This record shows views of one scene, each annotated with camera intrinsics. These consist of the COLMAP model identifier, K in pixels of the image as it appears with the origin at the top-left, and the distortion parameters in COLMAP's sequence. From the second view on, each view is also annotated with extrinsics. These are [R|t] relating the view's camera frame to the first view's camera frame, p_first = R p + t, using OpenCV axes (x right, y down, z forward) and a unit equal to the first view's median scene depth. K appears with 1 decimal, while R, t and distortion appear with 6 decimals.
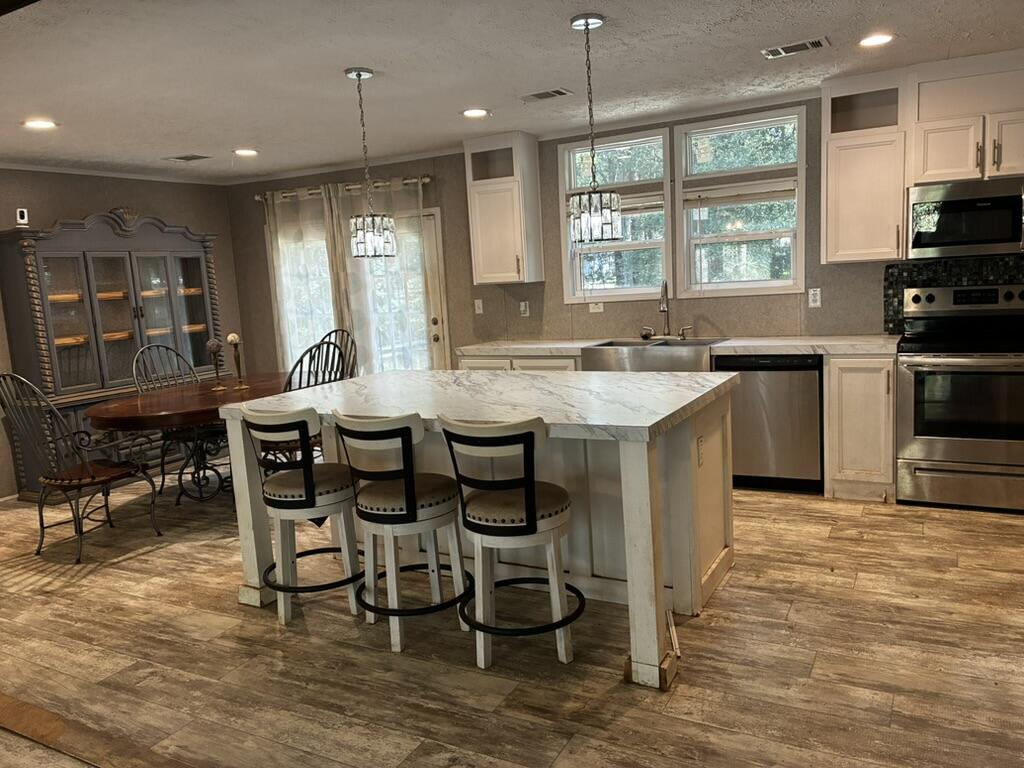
lens RADIAL K [[776.1, 0, 522.9], [0, 776.1, 380.8], [0, 0, 1]] dist [0.048188, -0.066800]
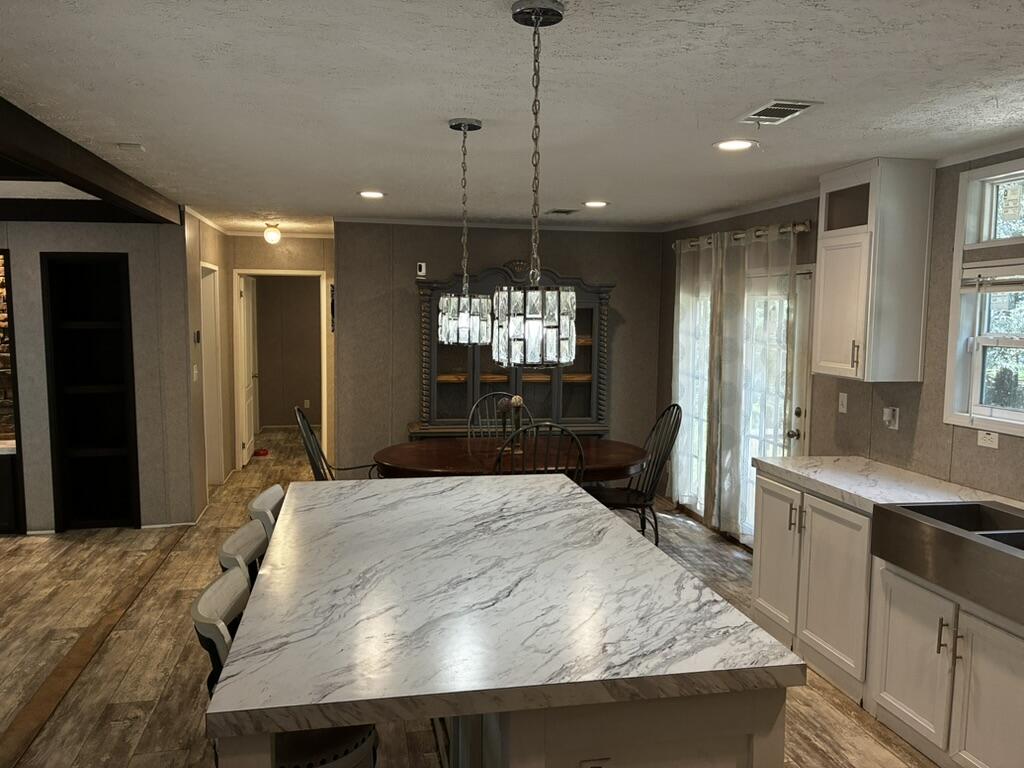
lens RADIAL K [[776.1, 0, 511.8], [0, 776.1, 374.1], [0, 0, 1]] dist [0.048188, -0.066800]
pose [[0.637379, 0.129266, -0.759630, 0.338723], [-0.157498, 0.986871, 0.035785, -0.116970], [0.754282, 0.096832, 0.649370, 0.360783]]
